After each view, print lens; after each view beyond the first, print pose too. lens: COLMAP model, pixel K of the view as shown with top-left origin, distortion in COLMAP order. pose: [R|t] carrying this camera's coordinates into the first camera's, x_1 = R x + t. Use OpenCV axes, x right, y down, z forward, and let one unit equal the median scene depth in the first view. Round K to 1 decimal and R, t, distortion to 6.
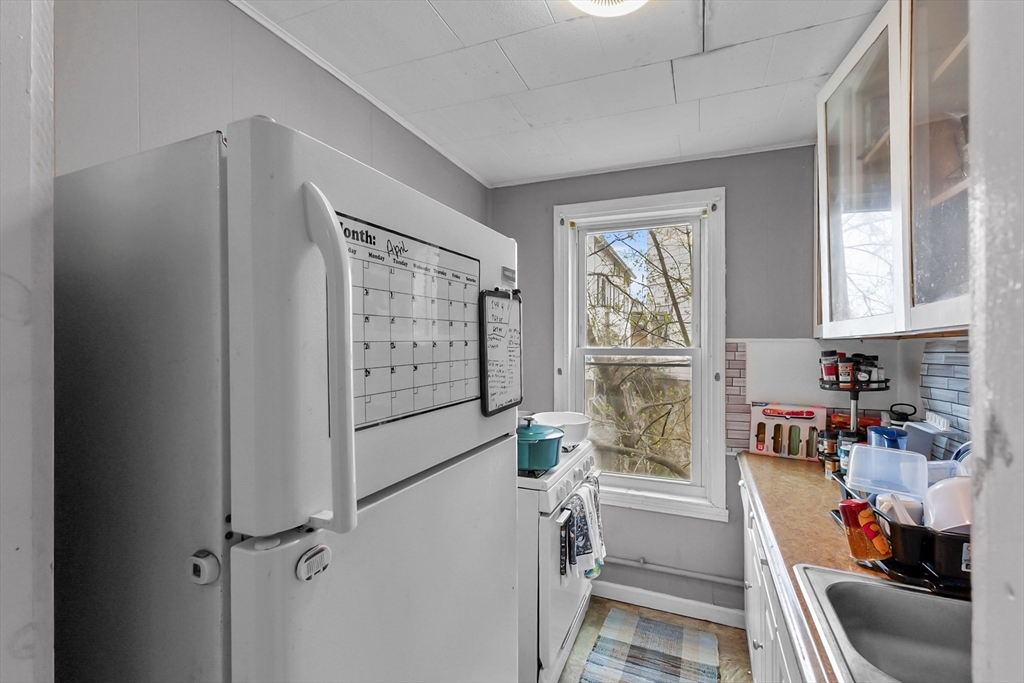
lens RADIAL K [[447.0, 0, 512.0], [0, 447.0, 347.6], [0, 0, 1]] dist [-0.001934, 0.002975]
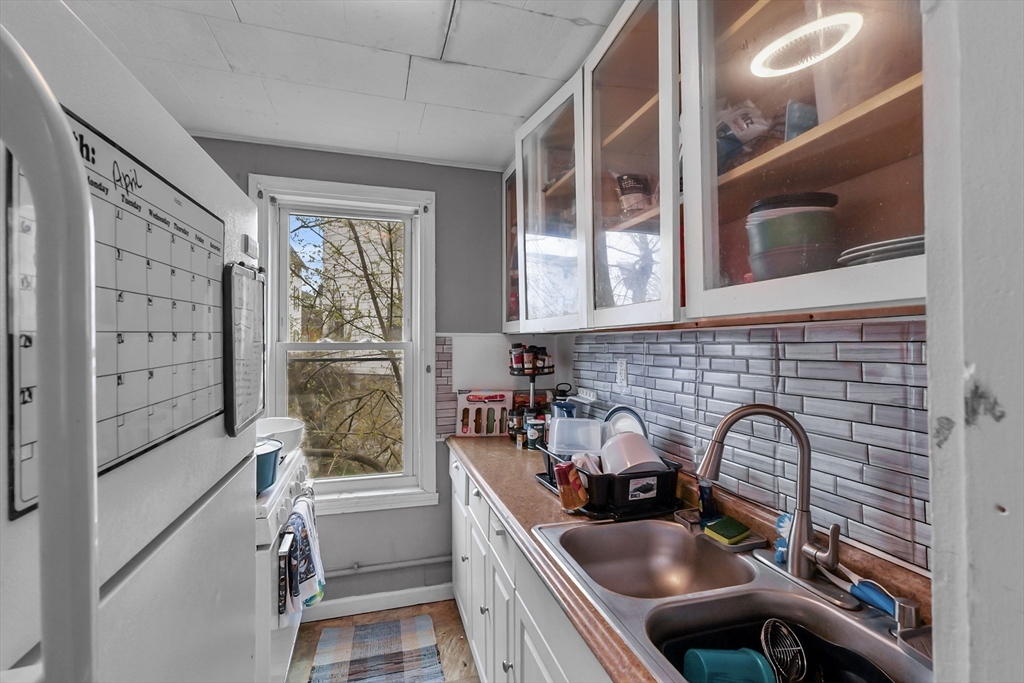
lens RADIAL K [[447.0, 0, 497.9], [0, 447.0, 334.7], [0, 0, 1]] dist [-0.001934, 0.002975]
pose [[0.779000, 0.004564, 0.627008, -0.095221], [0.005743, 0.999880, -0.014414, 0.000439], [-0.626998, 0.014829, 0.778880, 0.083663]]
